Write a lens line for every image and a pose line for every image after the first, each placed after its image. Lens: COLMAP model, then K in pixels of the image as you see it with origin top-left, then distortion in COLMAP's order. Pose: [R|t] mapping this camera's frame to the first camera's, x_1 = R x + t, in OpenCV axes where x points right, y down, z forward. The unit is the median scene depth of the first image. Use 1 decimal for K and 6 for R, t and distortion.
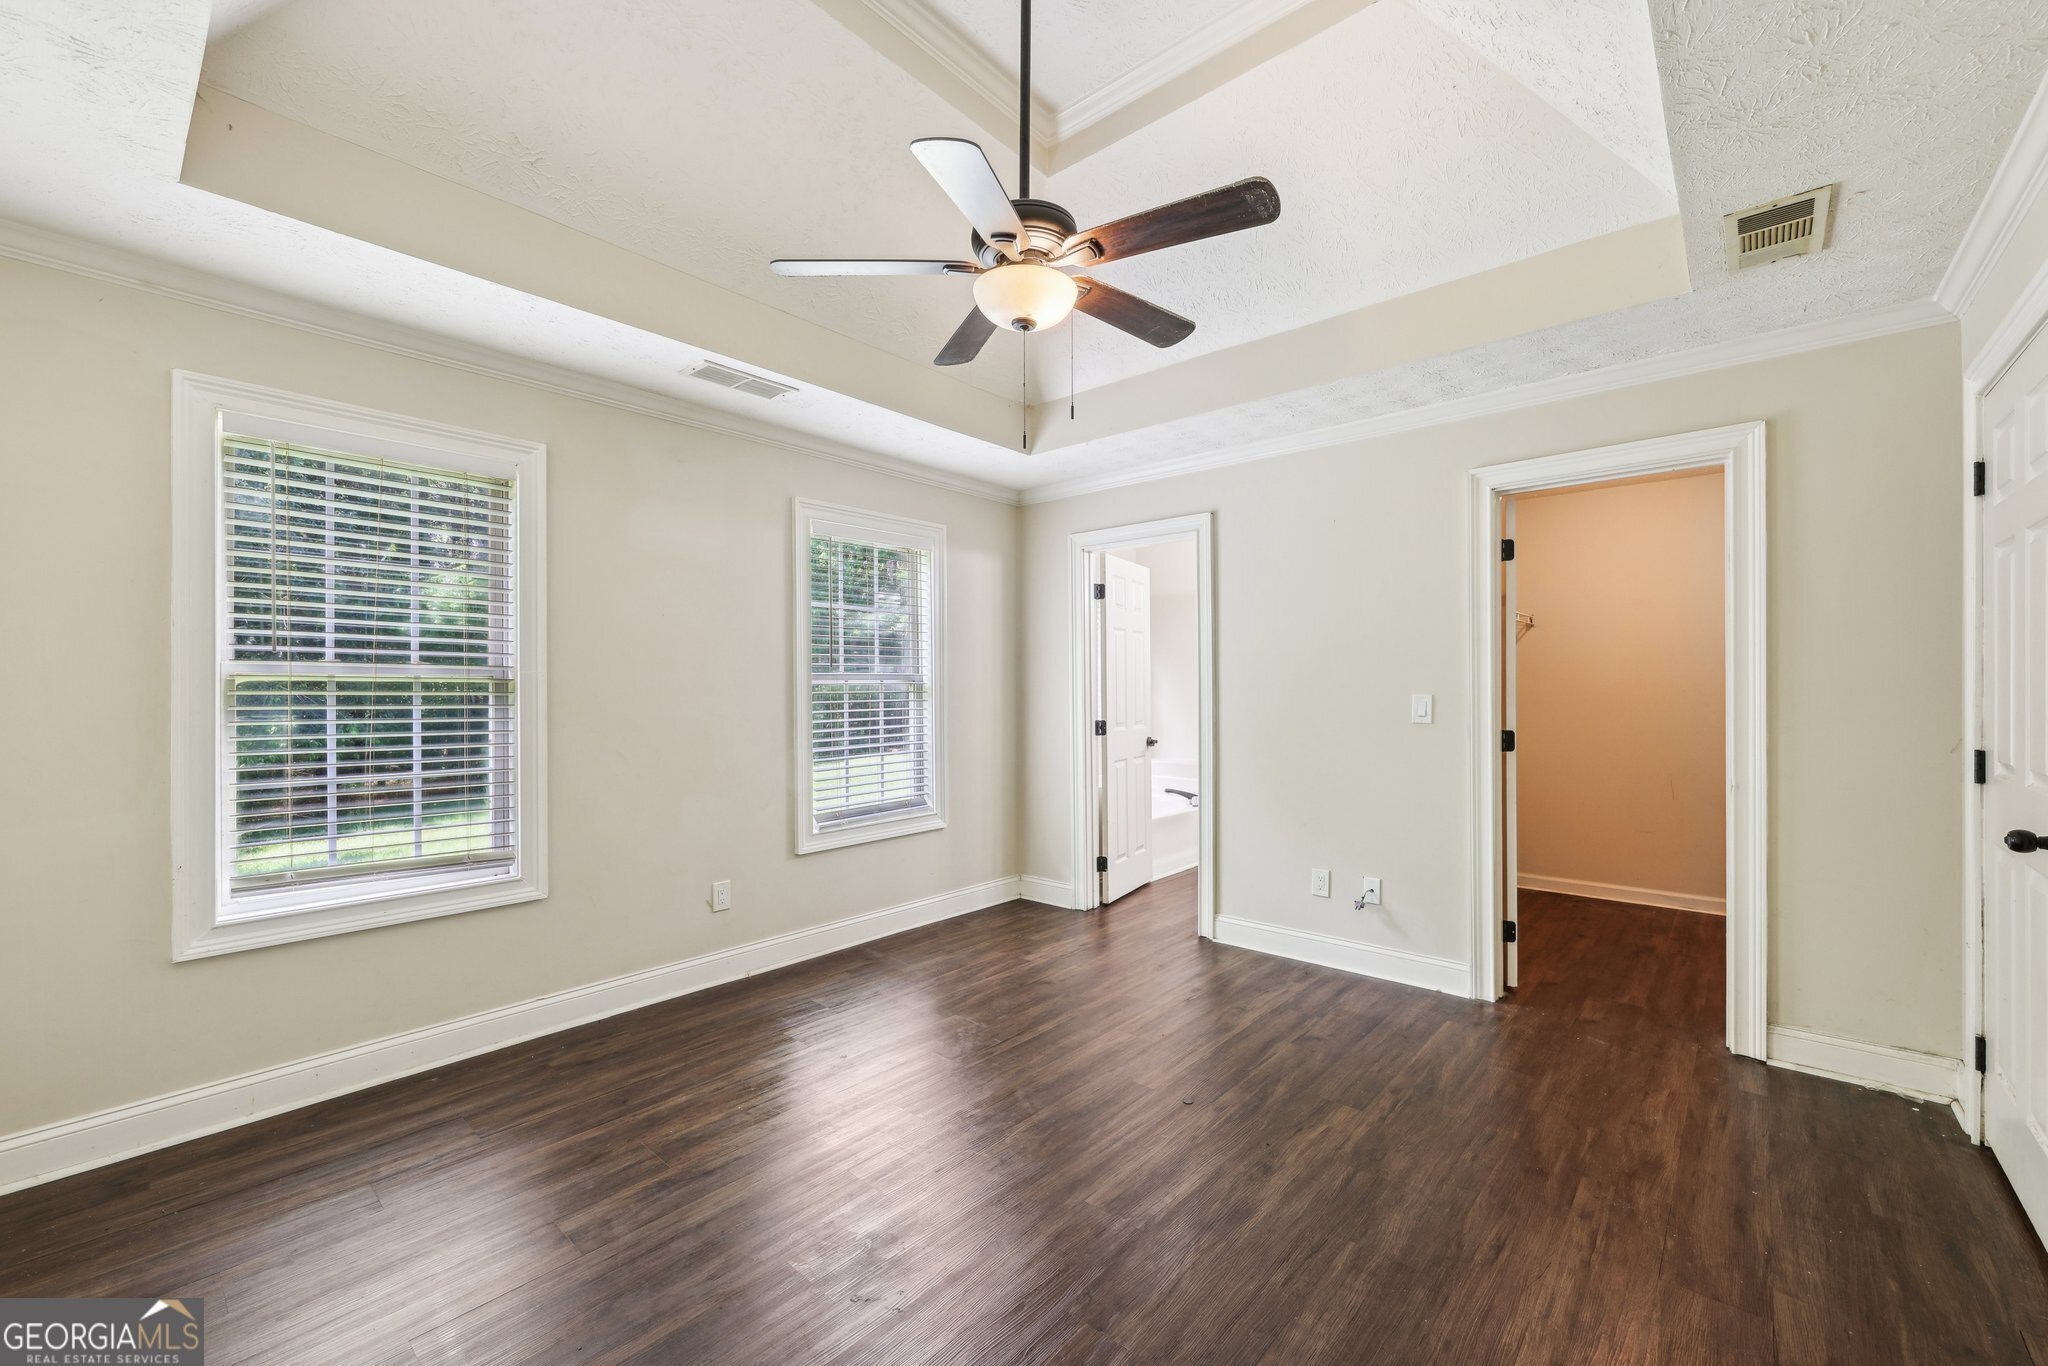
lens RADIAL K [[829.9, 0, 1006.5], [0, 829.9, 683.3], [0, 0, 1]] dist [0.011797, -0.000217]
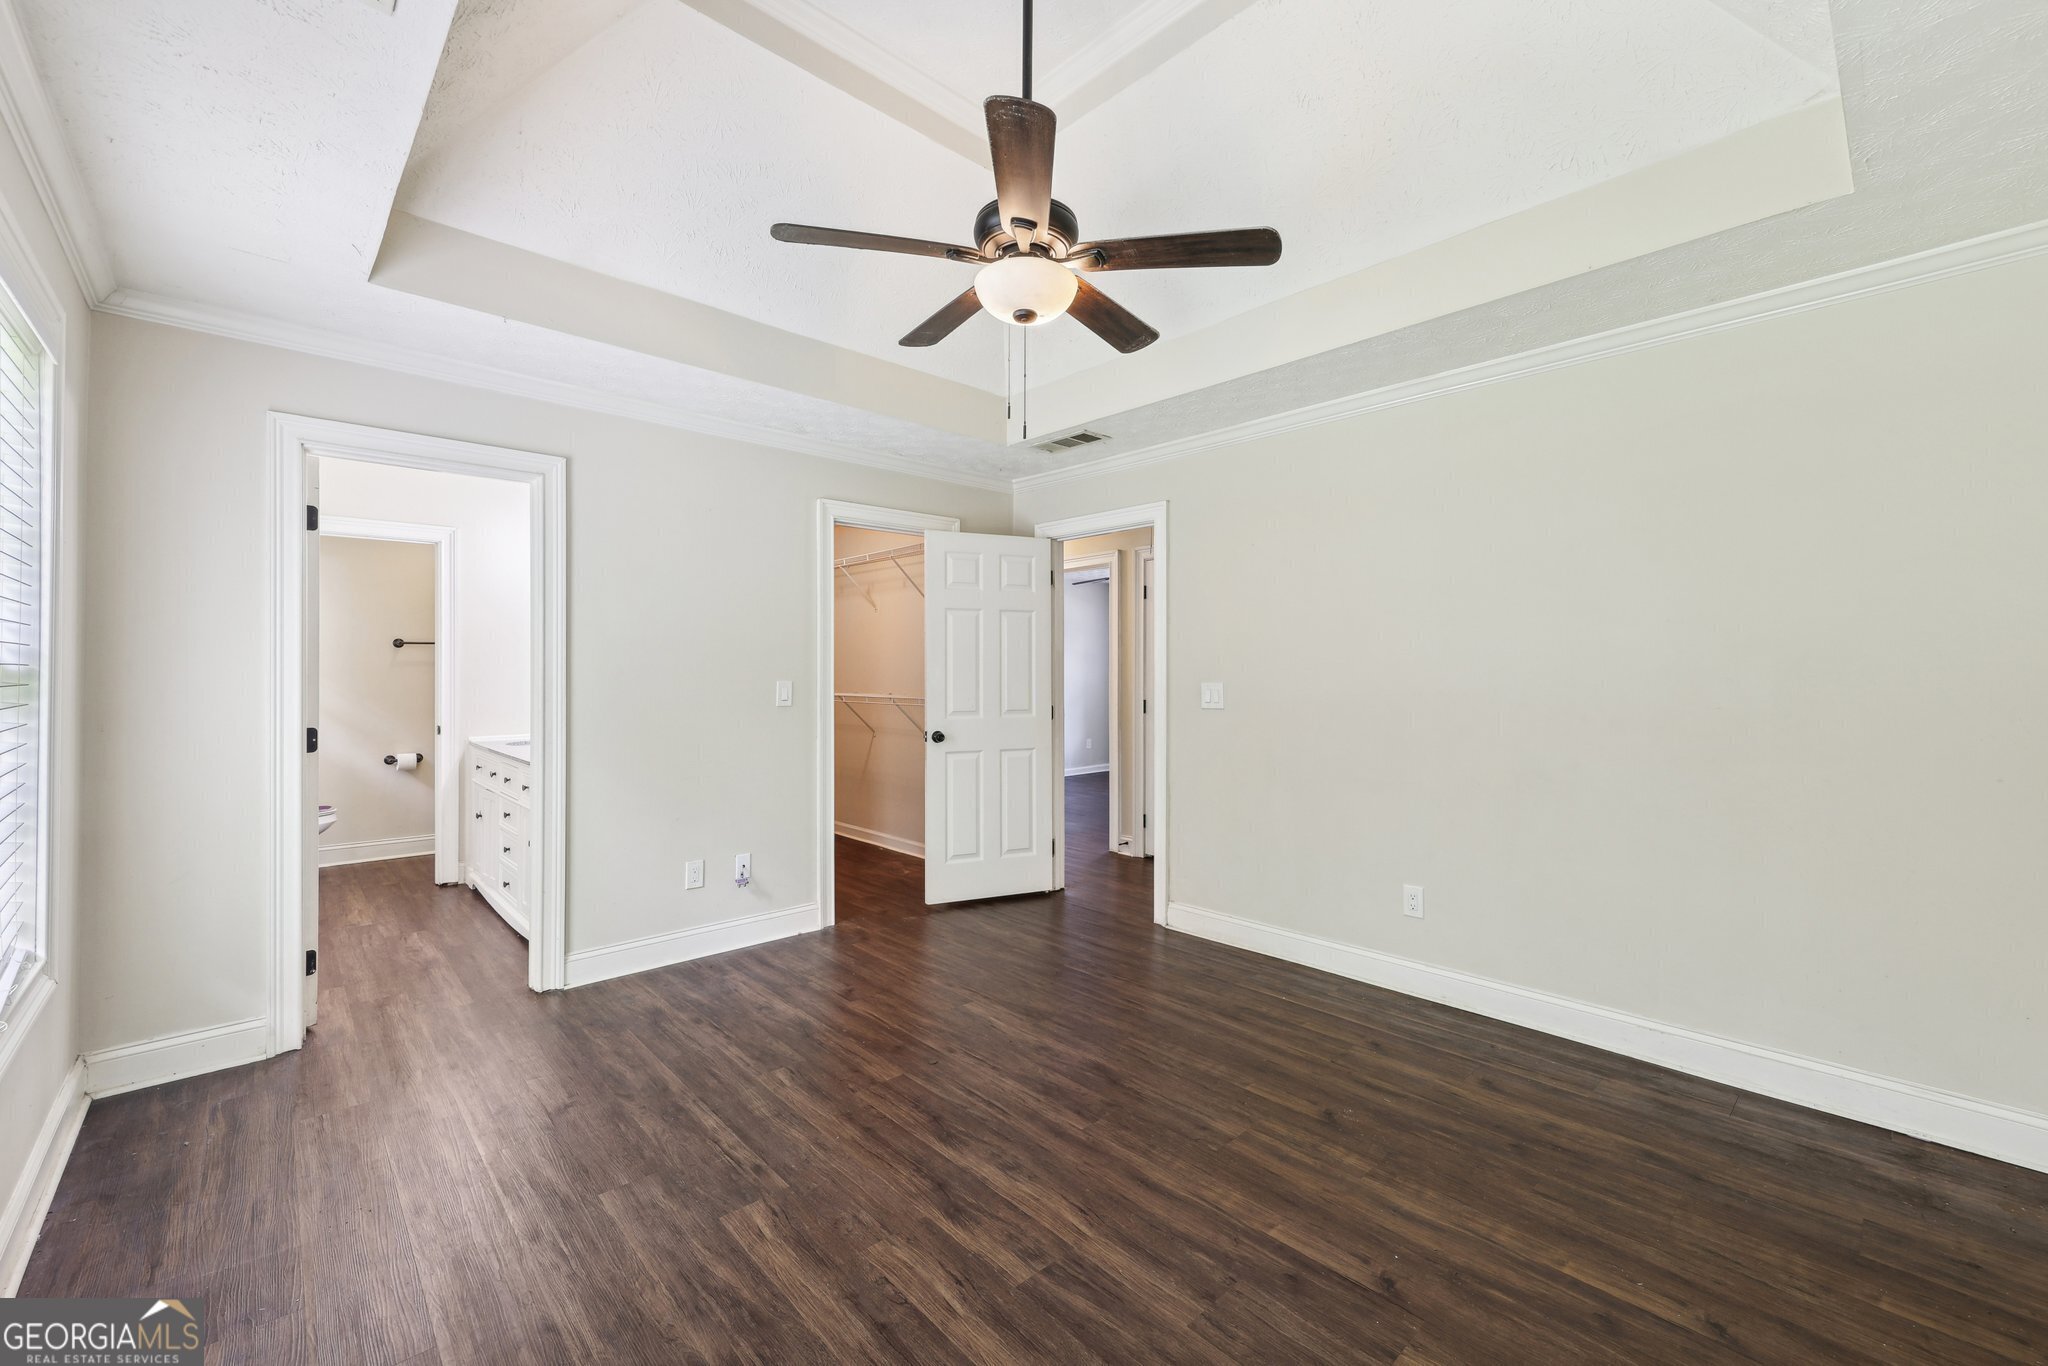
lens RADIAL K [[829.9, 0, 1006.5], [0, 829.9, 683.3], [0, 0, 1]] dist [0.011797, -0.000217]
pose [[0.099257, -0.008025, 0.995030, -0.622600], [-0.010151, 0.999907, 0.009077, -0.000252], [-0.995010, -0.011002, 0.099166, 0.592219]]
